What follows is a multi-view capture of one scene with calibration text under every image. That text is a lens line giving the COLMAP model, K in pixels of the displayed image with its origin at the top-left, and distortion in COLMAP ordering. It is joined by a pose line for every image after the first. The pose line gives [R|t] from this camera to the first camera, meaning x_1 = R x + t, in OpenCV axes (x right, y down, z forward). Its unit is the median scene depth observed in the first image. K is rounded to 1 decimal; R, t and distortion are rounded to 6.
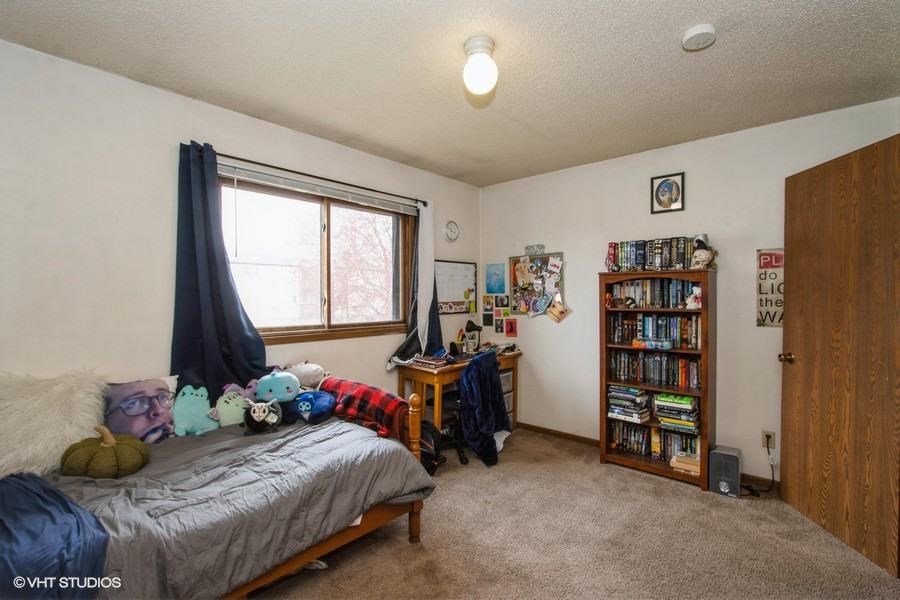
lens RADIAL K [[416.6, 0, 449.8], [0, 416.6, 299.8], [0, 0, 1]] dist [0.000541, 0.000396]
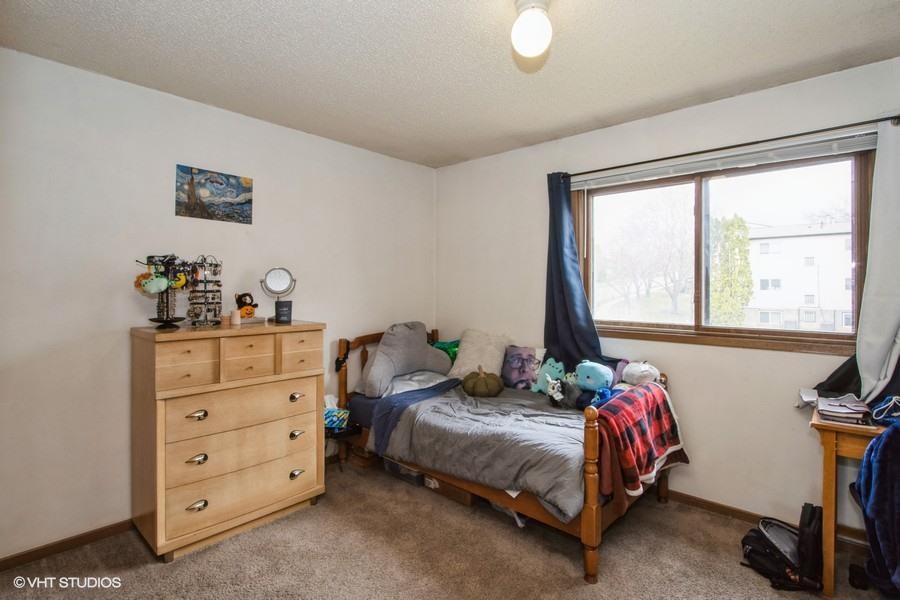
lens RADIAL K [[447.3, 0, 443.4], [0, 447.3, 285.0], [0, 0, 1]] dist [-0.000782, 0.000658]
pose [[-0.007645, -0.005284, -0.999957, 0.810601], [-0.010080, 0.999936, -0.005207, -0.016223], [0.999920, 0.010039, -0.007698, 0.674965]]
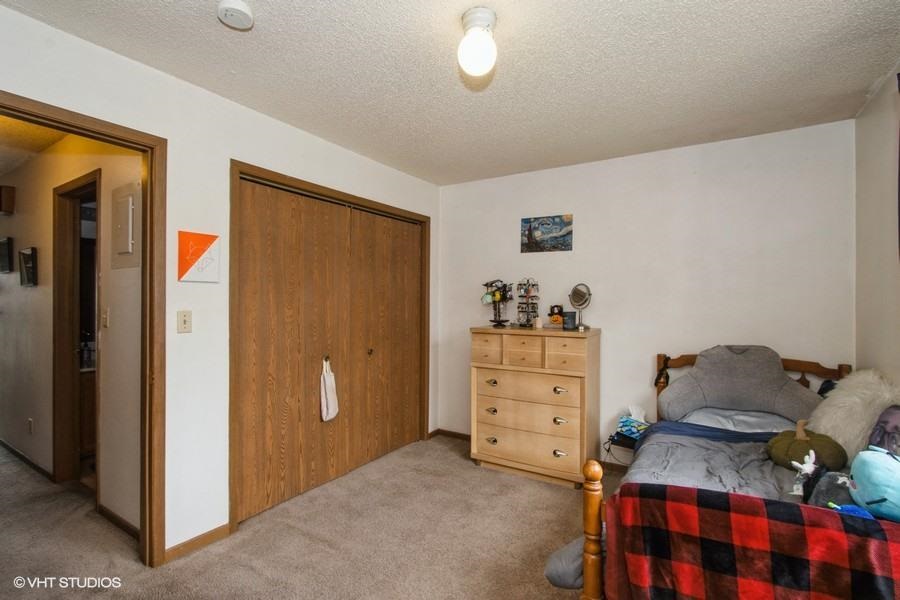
lens RADIAL K [[416.6, 0, 449.9], [0, 416.6, 302.1], [0, 0, 1]] dist [0.000541, 0.000396]
pose [[-0.981580, -0.002355, -0.191039, 0.240768], [-0.003895, 0.999963, 0.007685, -0.015525], [0.191014, 0.008288, -0.981552, 1.512778]]
